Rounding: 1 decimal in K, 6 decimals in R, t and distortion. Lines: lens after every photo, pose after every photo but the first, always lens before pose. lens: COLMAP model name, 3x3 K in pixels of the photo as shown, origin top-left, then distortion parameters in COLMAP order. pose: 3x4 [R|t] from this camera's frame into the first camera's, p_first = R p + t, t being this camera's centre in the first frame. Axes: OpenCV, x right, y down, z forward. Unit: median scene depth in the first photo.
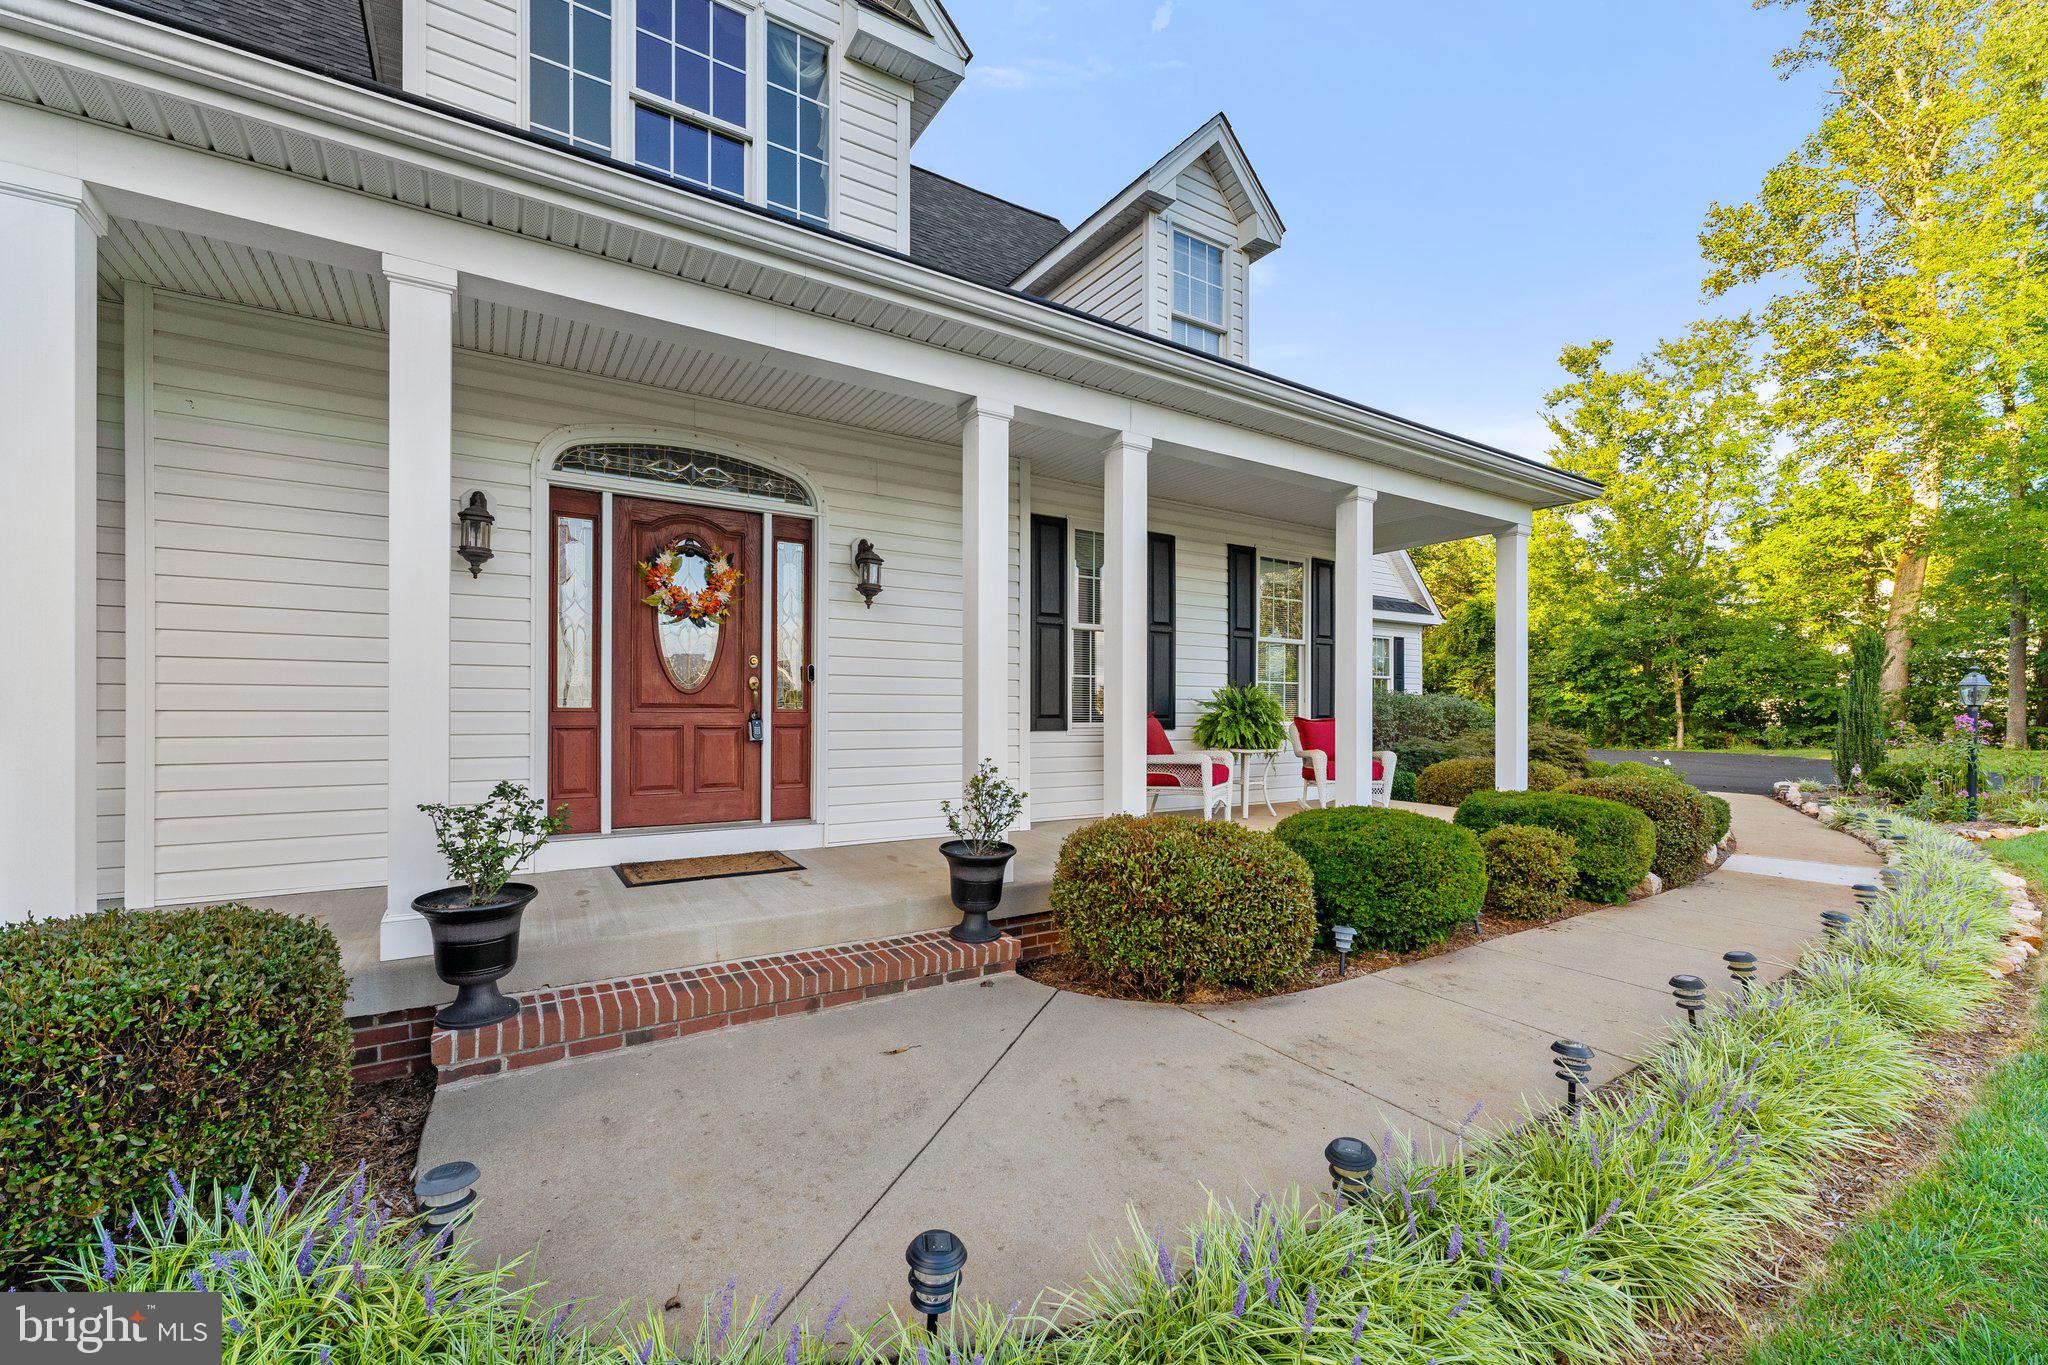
lens RADIAL K [[857.1, 0, 1039.6], [0, 857.1, 714.4], [0, 0, 1]] dist [0.000449, -0.000081]
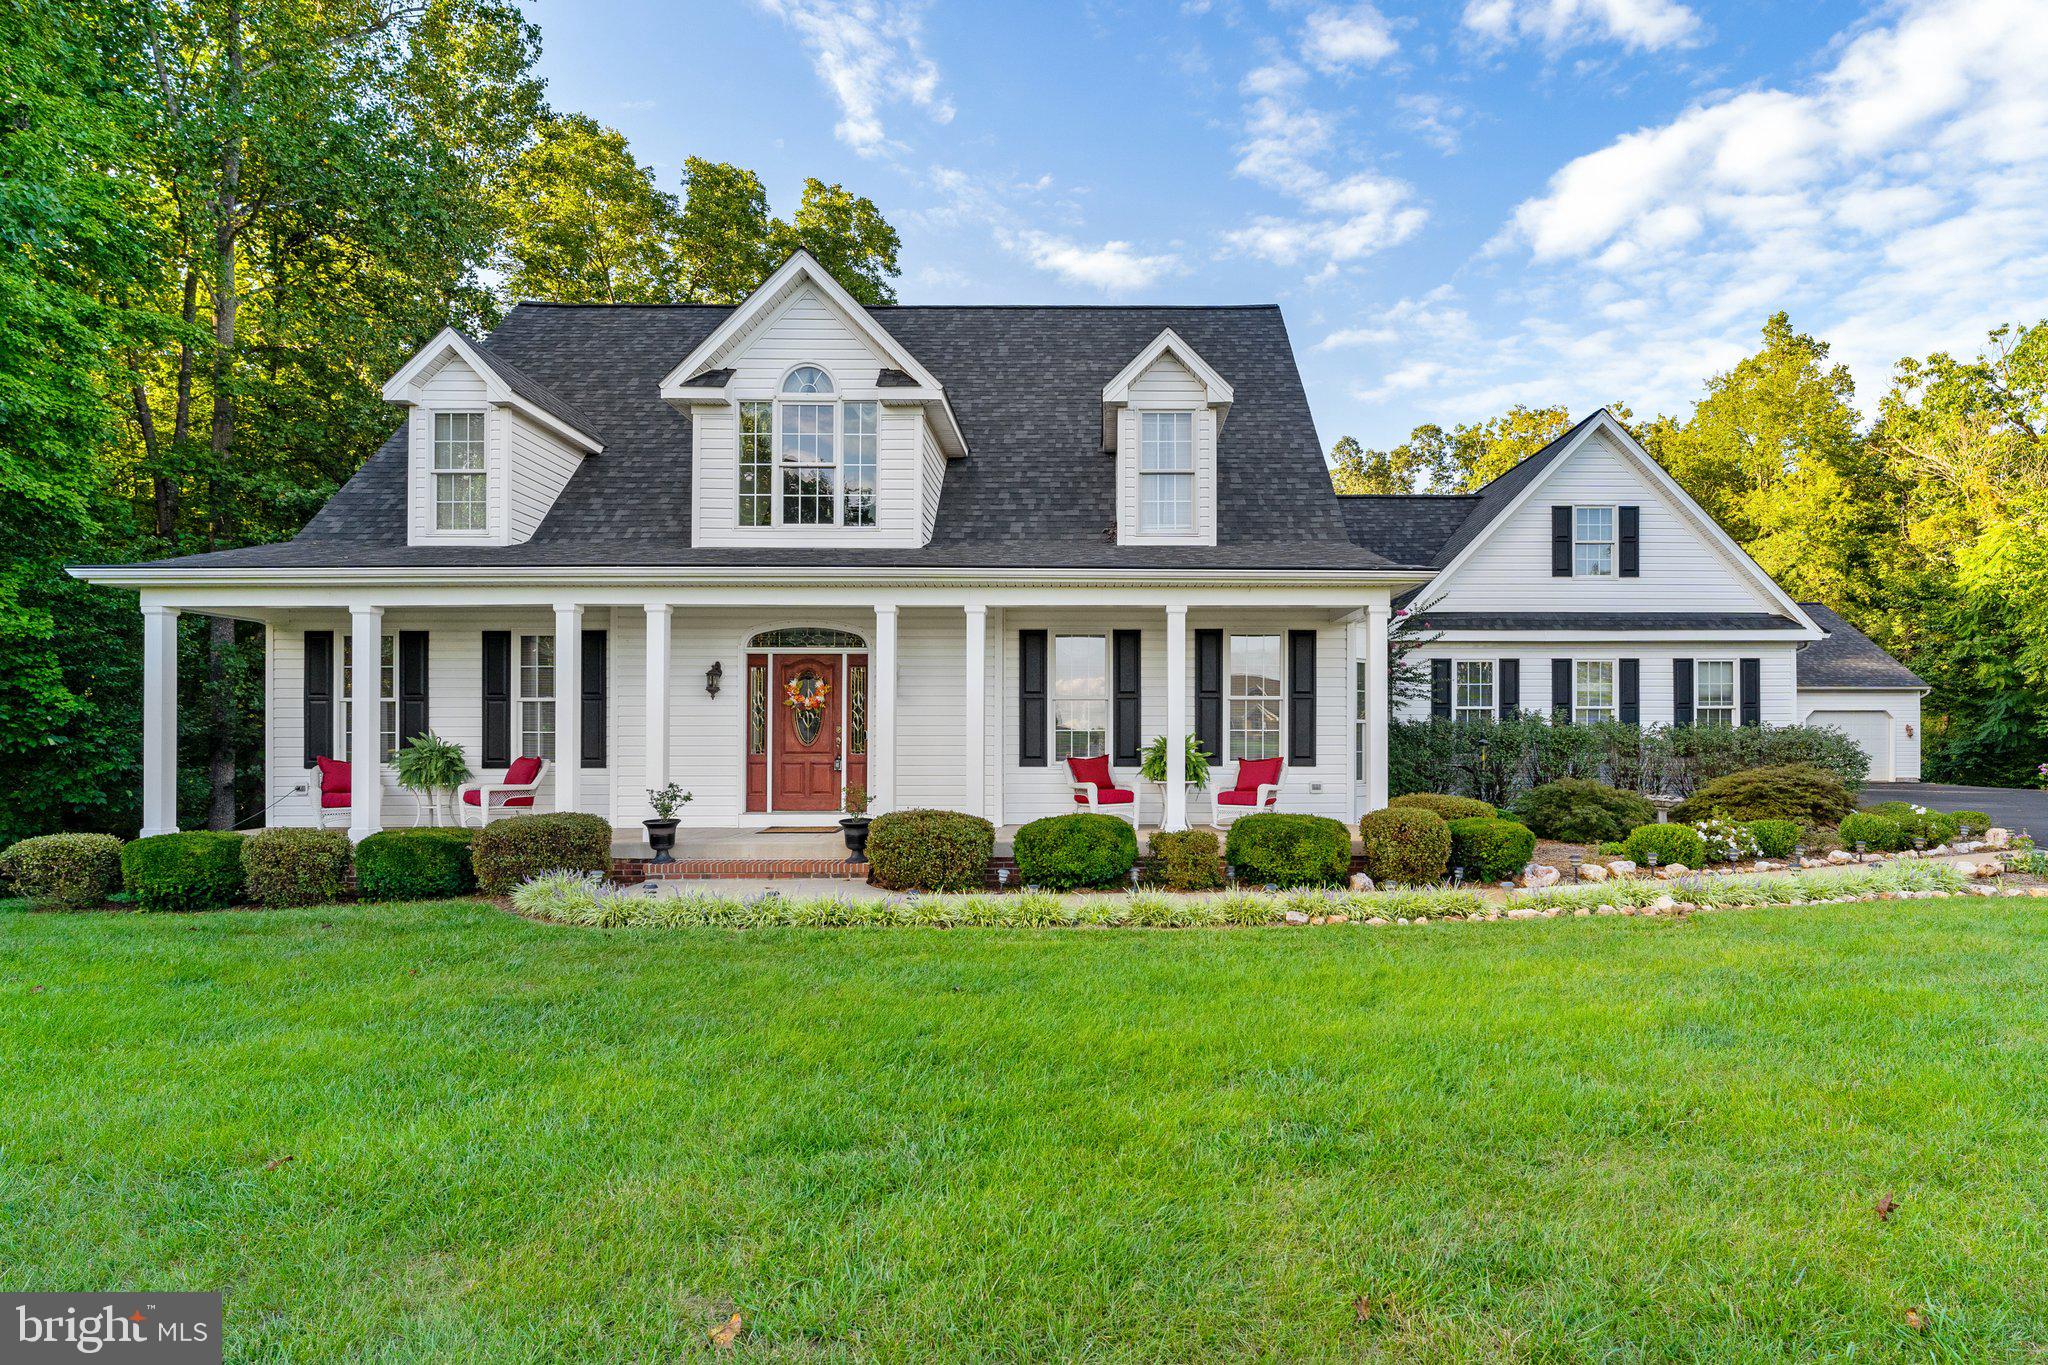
lens RADIAL K [[962.3, 0, 1028.4], [0, 962.3, 728.1], [0, 0, 1]] dist [0.001886, -0.007171]
pose [[0.840028, -0.010692, -0.542438, 1.370248], [0.002337, 0.999868, -0.016089, -0.032443], [0.542538, 0.012248, 0.839942, -0.686195]]
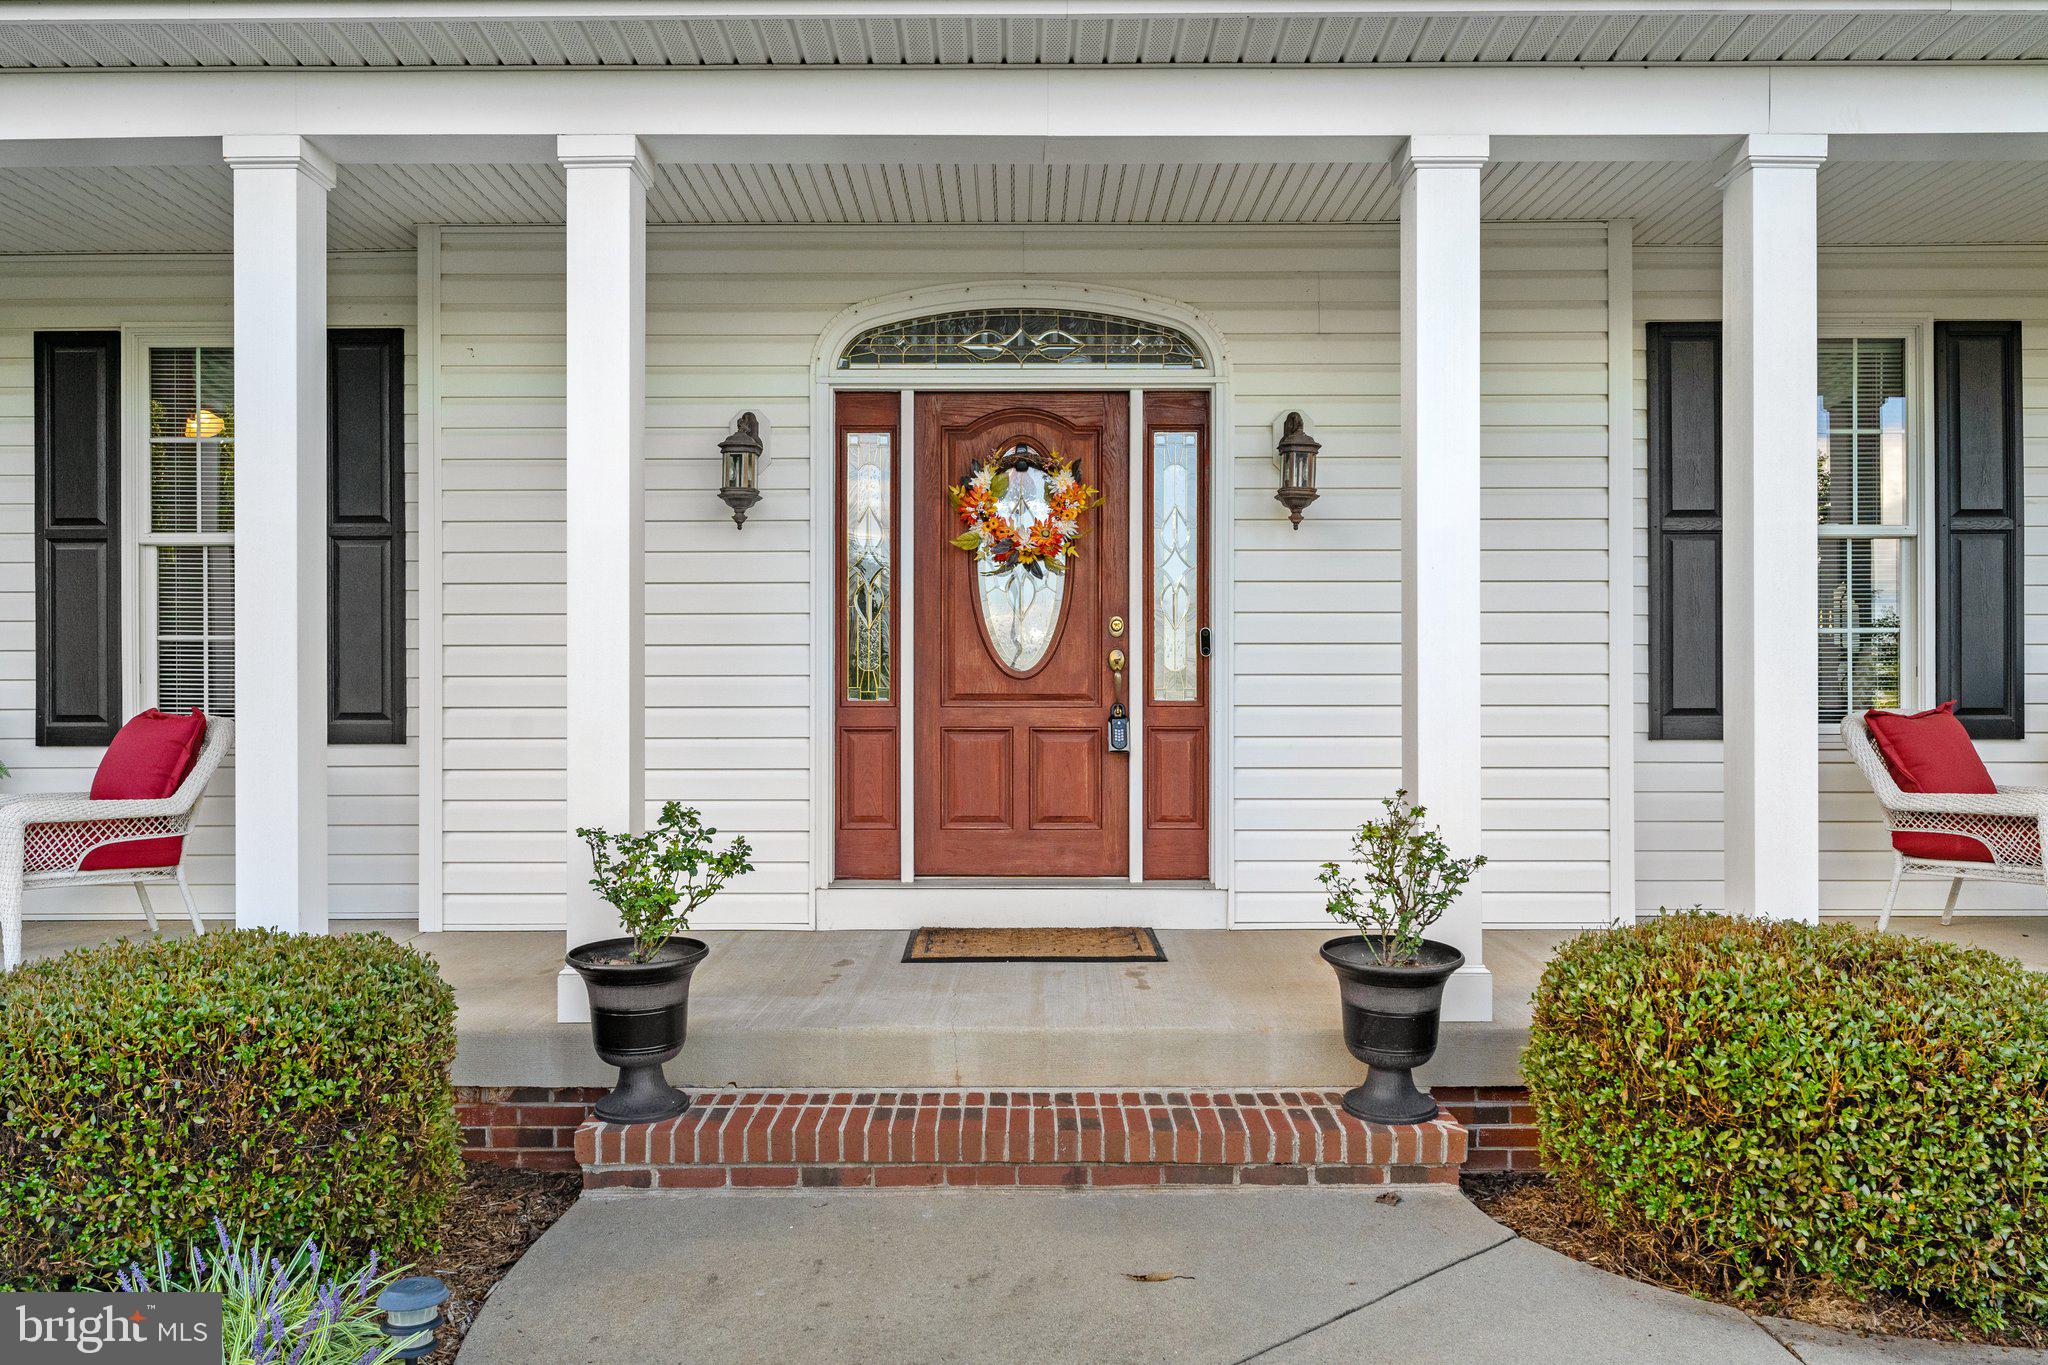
lens RADIAL K [[1438.7, 0, 978.3], [0, 1438.7, 699.0], [0, 0, 1]] dist [0.000383, -0.000576]
pose [[0.830018, -0.005515, -0.557710, 0.194186], [0.003297, 0.999982, -0.004981, -0.003275], [0.557727, 0.002296, 0.830021, 0.067024]]
